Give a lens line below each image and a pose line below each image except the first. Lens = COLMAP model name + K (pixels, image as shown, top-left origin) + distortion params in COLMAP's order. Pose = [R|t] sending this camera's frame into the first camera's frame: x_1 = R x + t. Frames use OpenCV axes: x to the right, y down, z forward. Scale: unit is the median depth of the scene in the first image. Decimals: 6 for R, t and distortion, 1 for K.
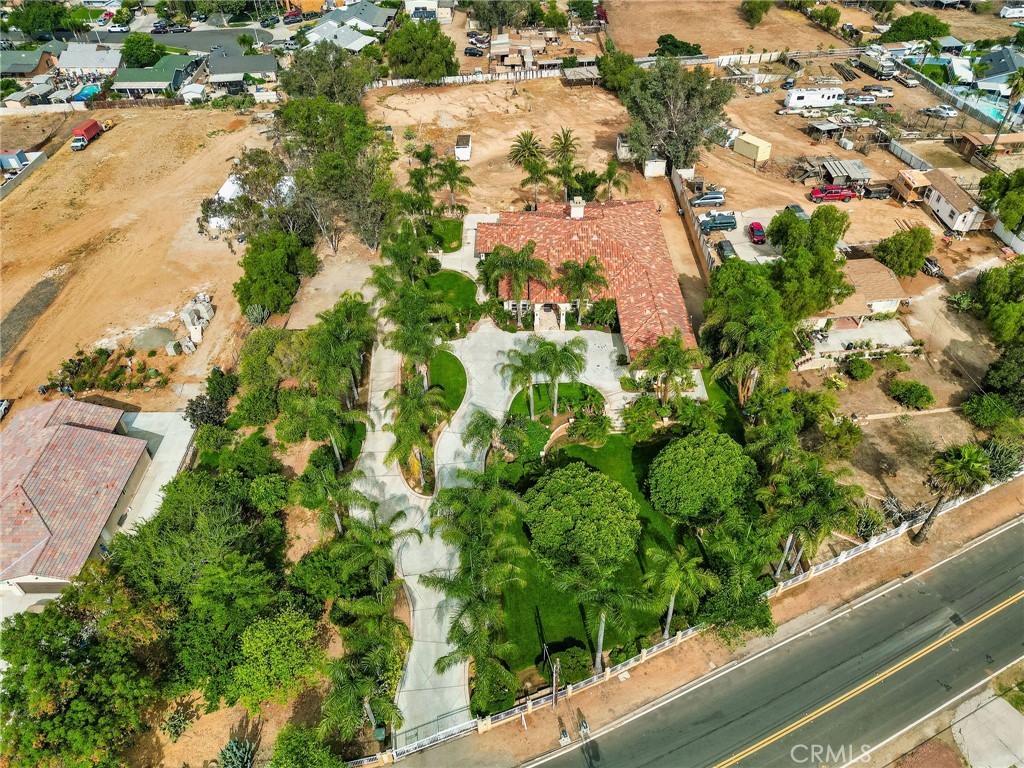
lens RADIAL K [[726.6, 0, 512.0], [0, 726.6, 384.0], [0, 0, 1]] dist [0.083184, -0.080273]
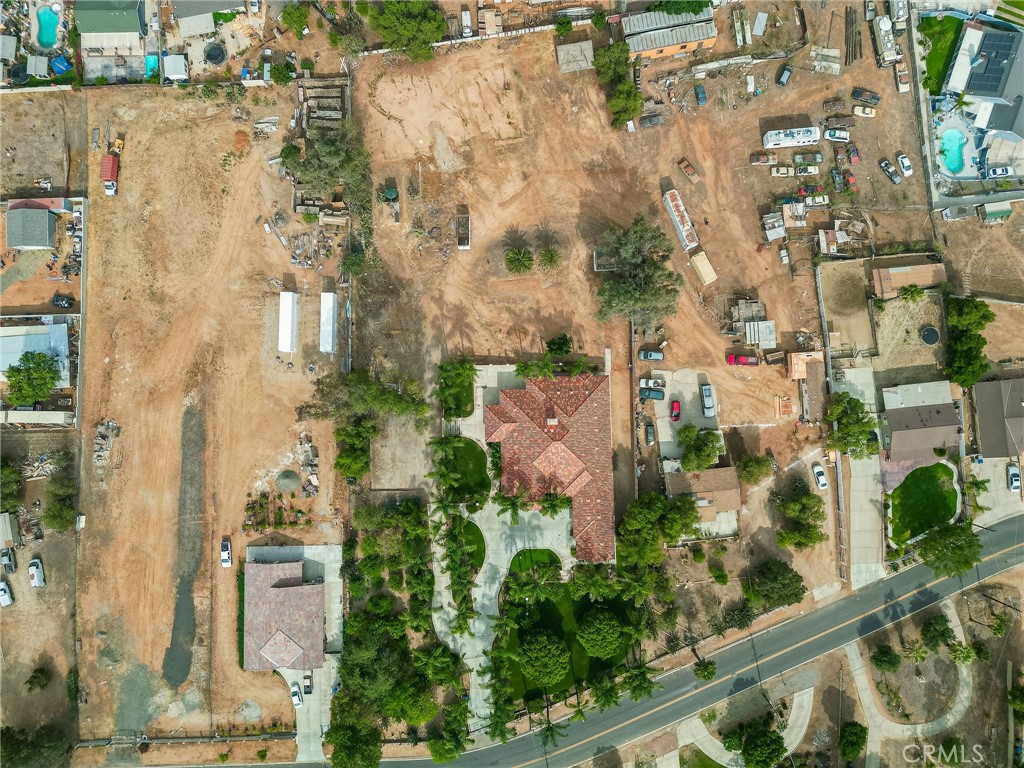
lens RADIAL K [[726.6, 0, 512.0], [0, 726.6, 384.0], [0, 0, 1]] dist [0.083184, -0.080273]
pose [[0.999901, -0.014059, -0.000909, 0.009839], [0.010377, 0.691315, 0.722479, -1.411423], [-0.009529, -0.722417, 0.691392, 0.037984]]
